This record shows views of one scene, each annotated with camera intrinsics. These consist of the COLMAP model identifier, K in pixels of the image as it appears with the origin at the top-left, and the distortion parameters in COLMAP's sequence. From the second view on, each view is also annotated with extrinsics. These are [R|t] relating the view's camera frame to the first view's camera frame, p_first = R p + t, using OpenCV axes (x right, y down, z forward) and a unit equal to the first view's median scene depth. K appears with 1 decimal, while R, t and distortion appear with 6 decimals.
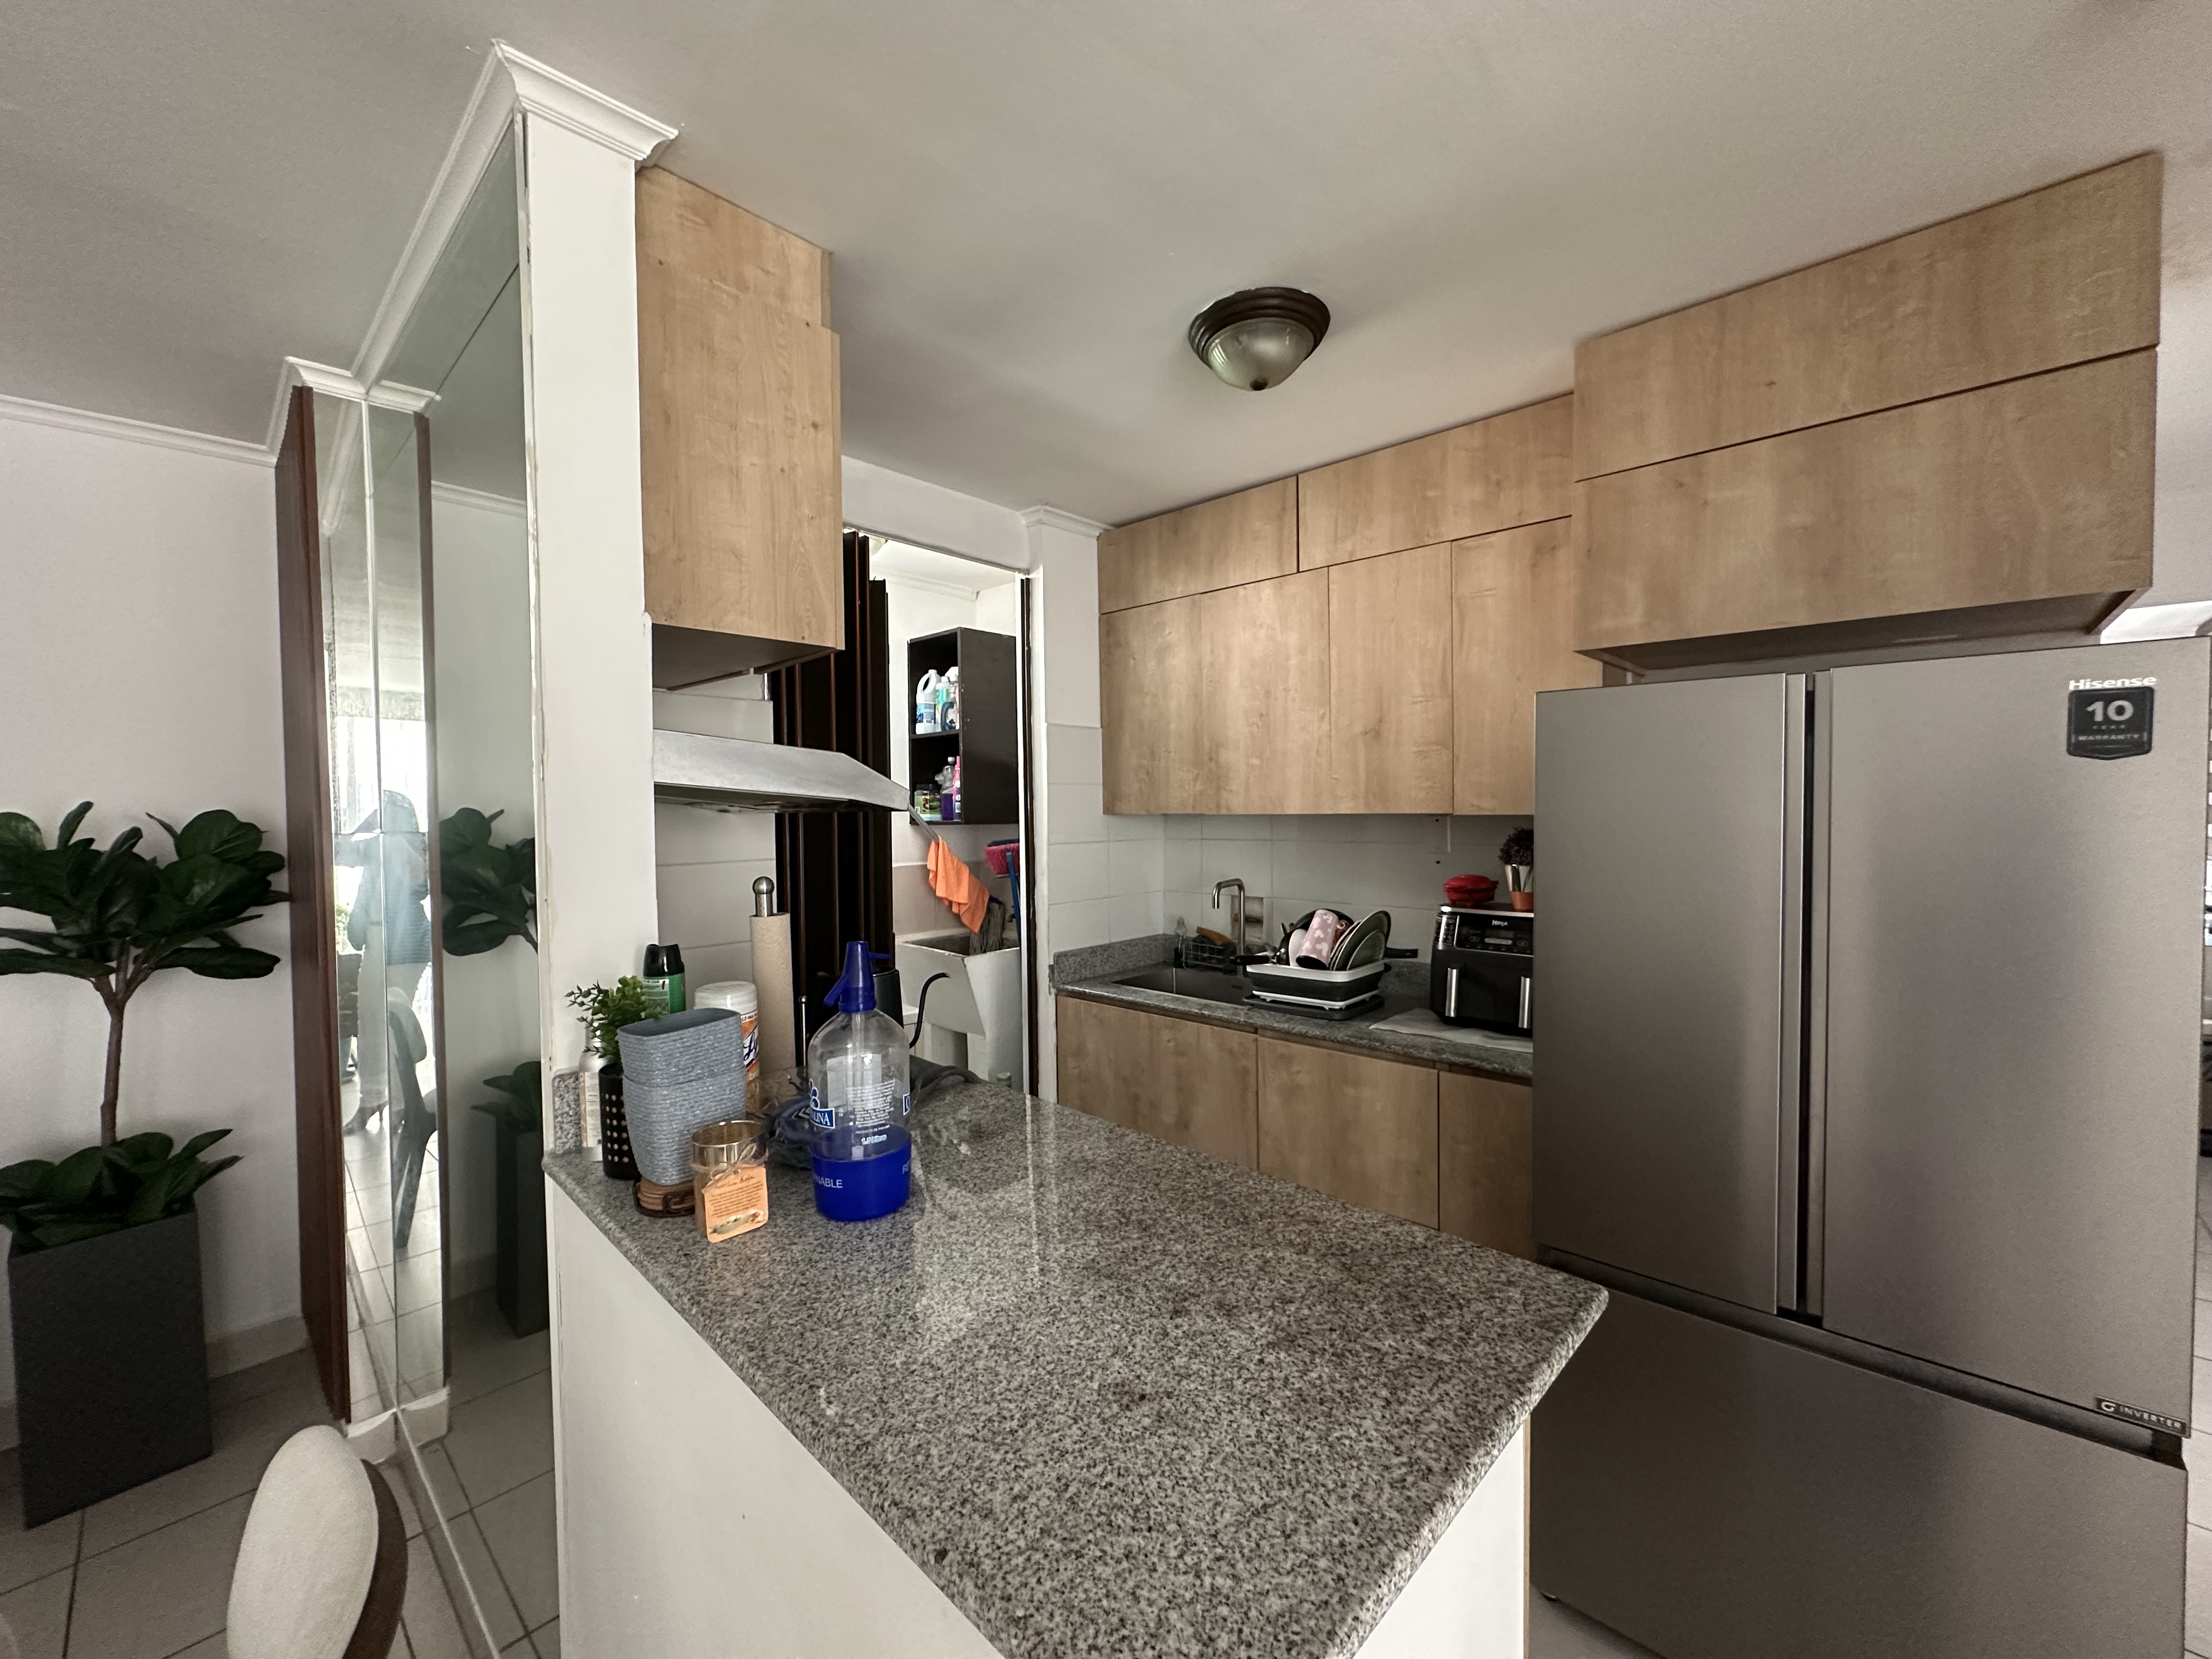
lens RADIAL K [[889.5, 0, 1104.2], [0, 889.5, 827.7], [0, 0, 1]] dist [-0.002573, 0.000299]
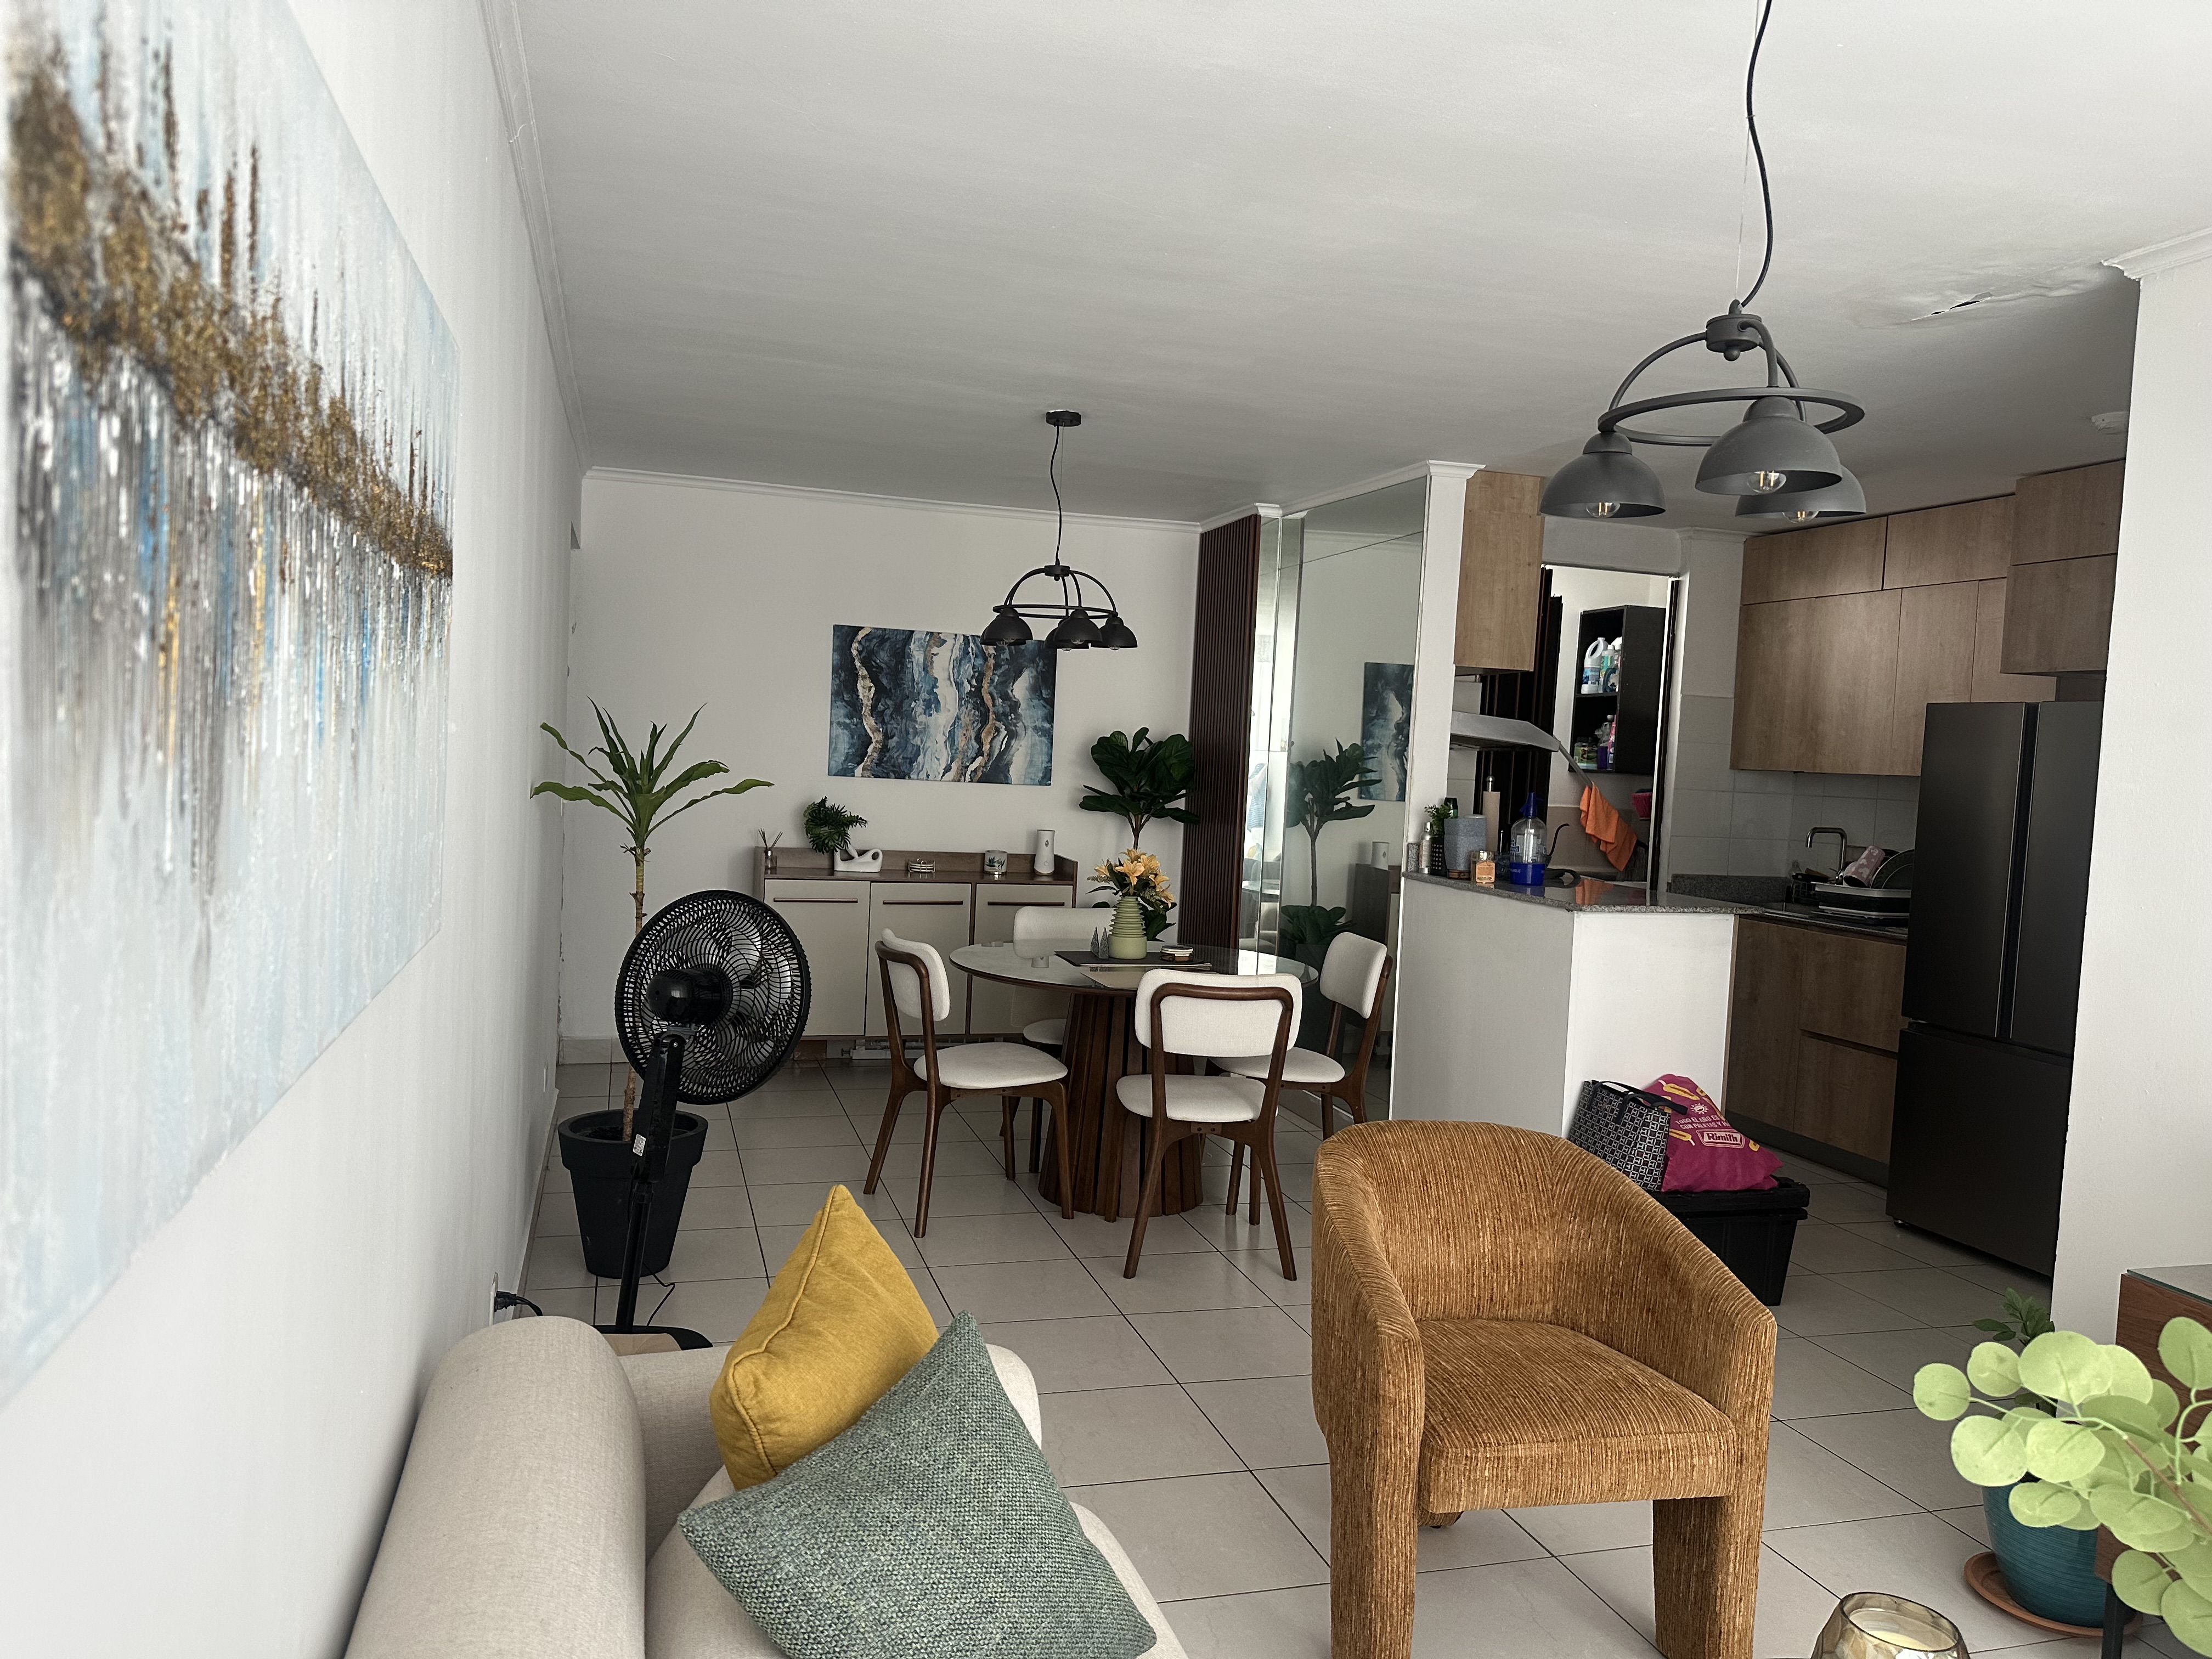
lens RADIAL K [[1560.1, 0, 1091.2], [0, 1560.1, 841.1], [0, 0, 1]] dist [0.065077, -0.085982]
pose [[0.862552, 0.083233, -0.499075, 0.418598], [-0.072713, 0.996529, 0.040527, 0.075431], [0.500716, 0.001332, 0.865611, -1.660180]]
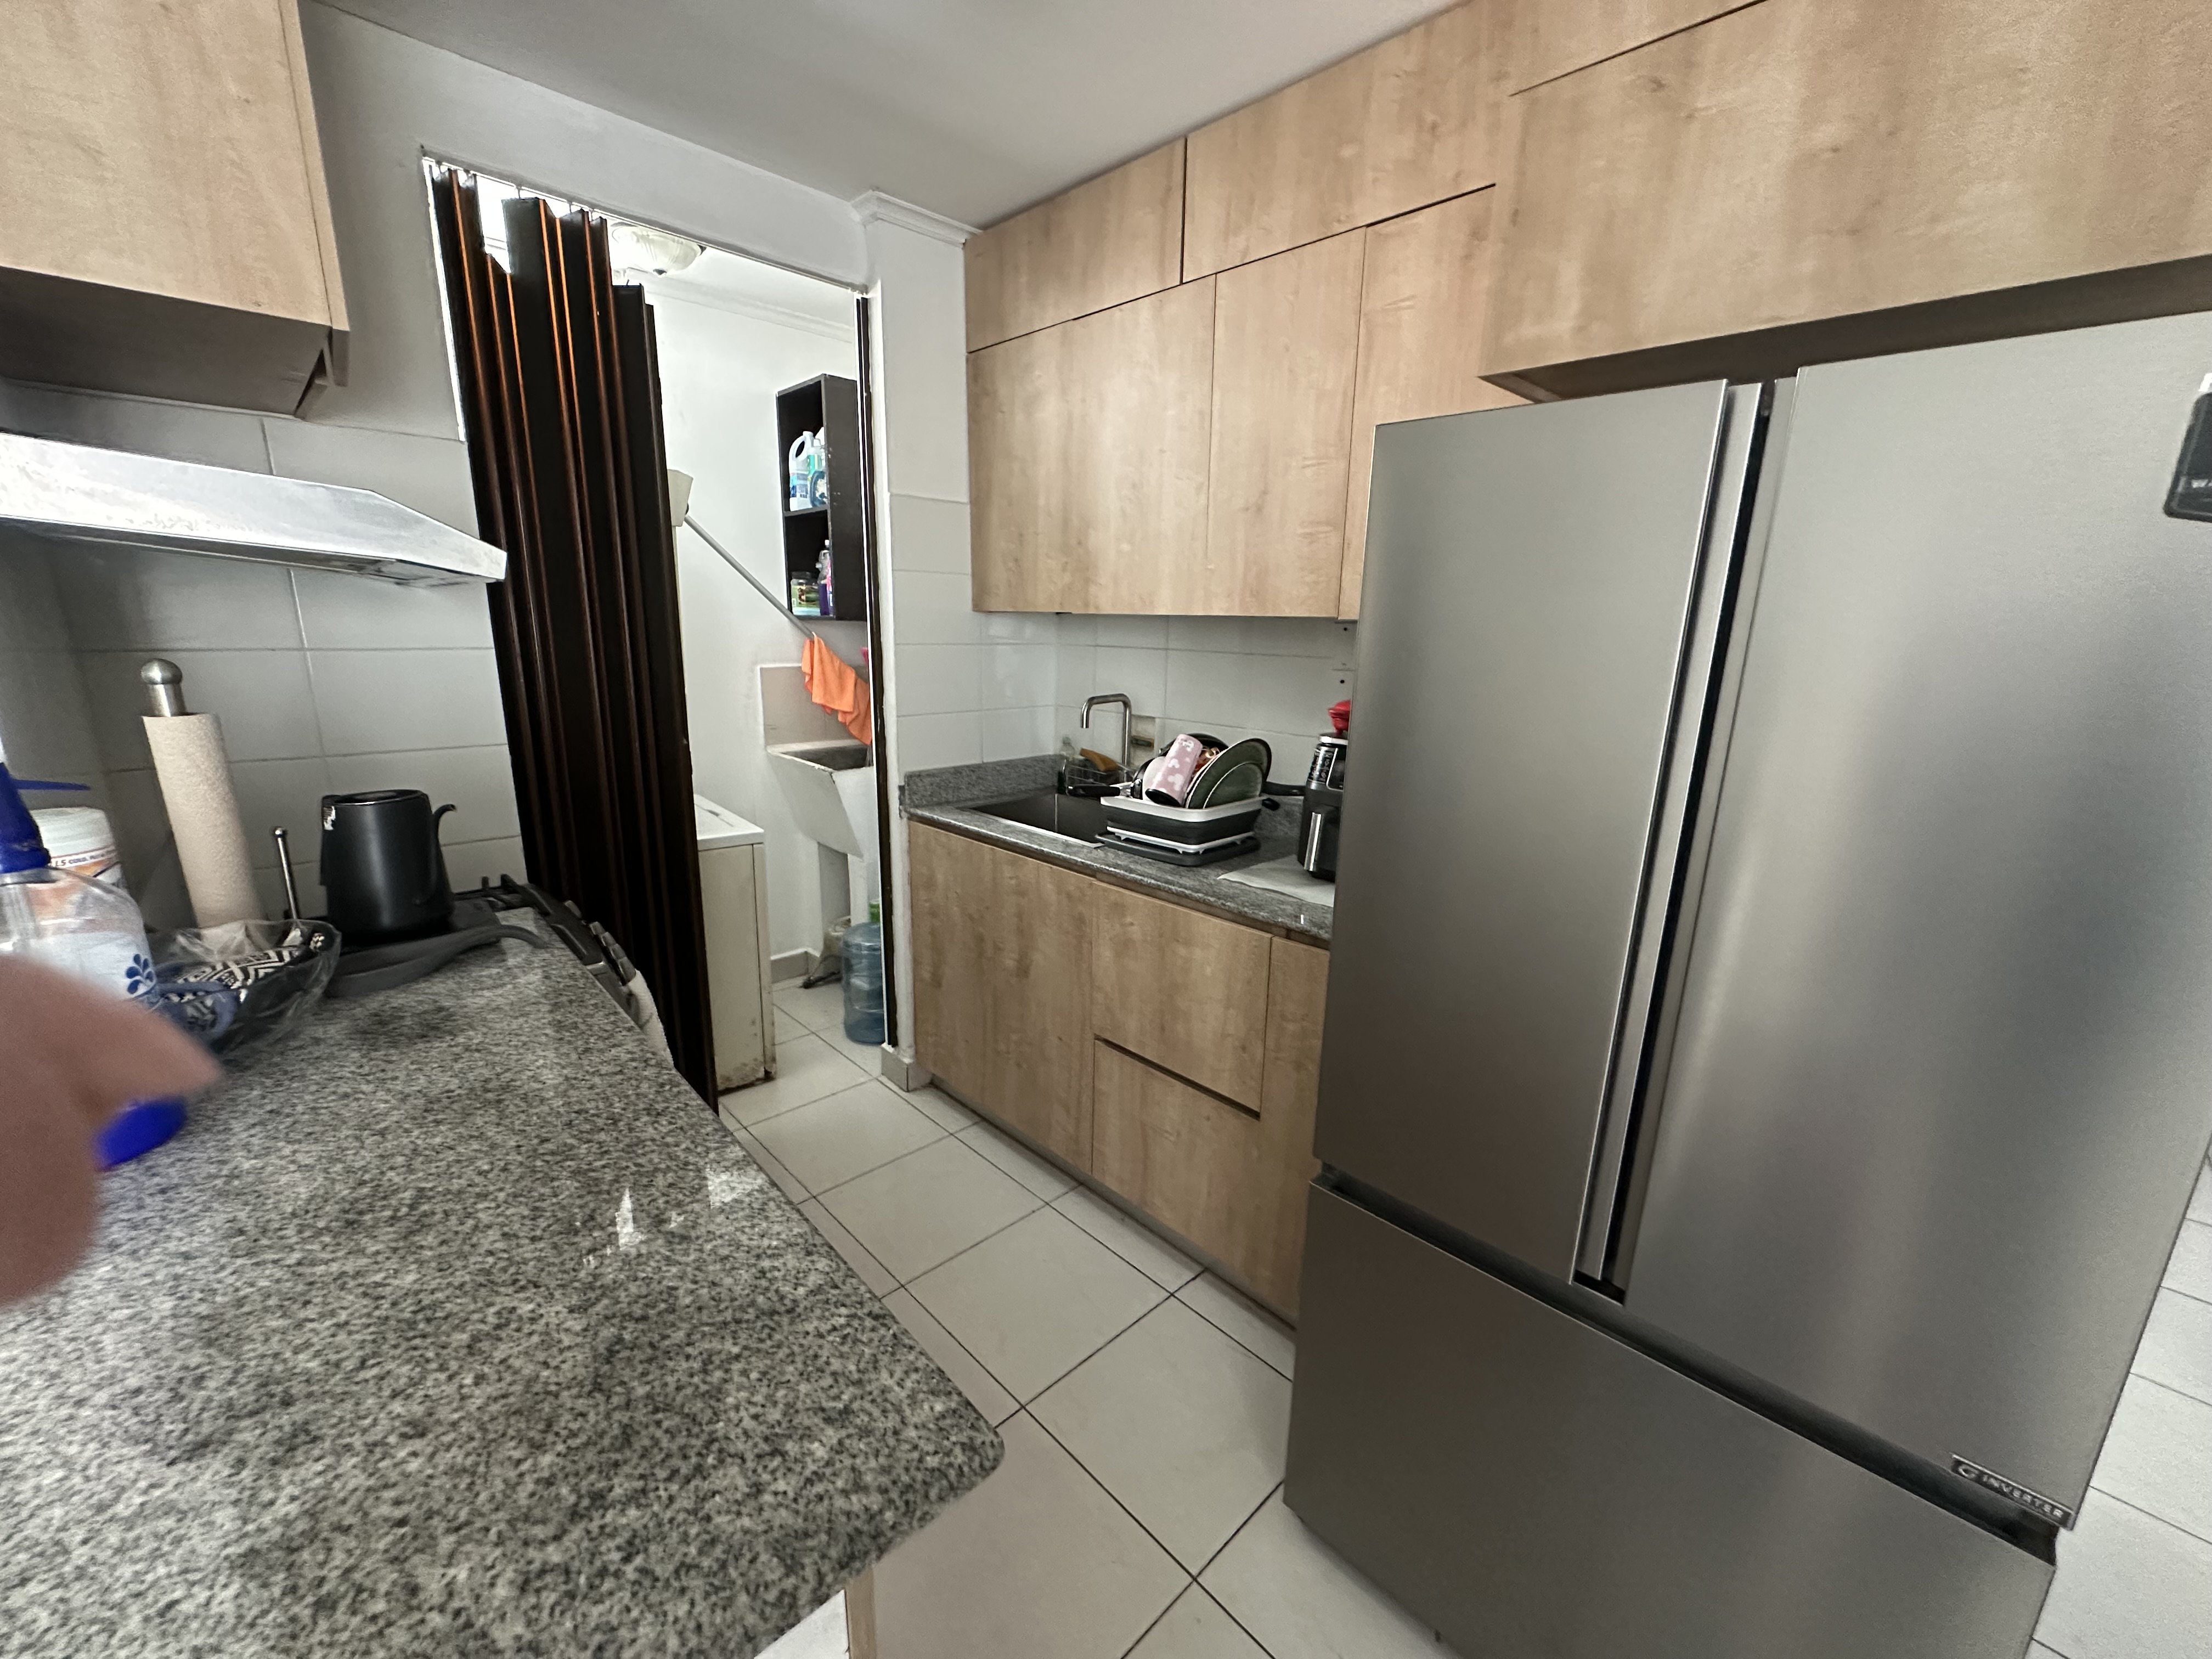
lens RADIAL K [[889.5, 0, 1100.4], [0, 889.5, 829.2], [0, 0, 1]] dist [-0.002573, 0.000299]
pose [[0.998402, 0.041201, -0.038669, 0.205650], [-0.032256, 0.977462, 0.208633, 0.008794], [0.046394, -0.207053, 0.977229, 0.175295]]
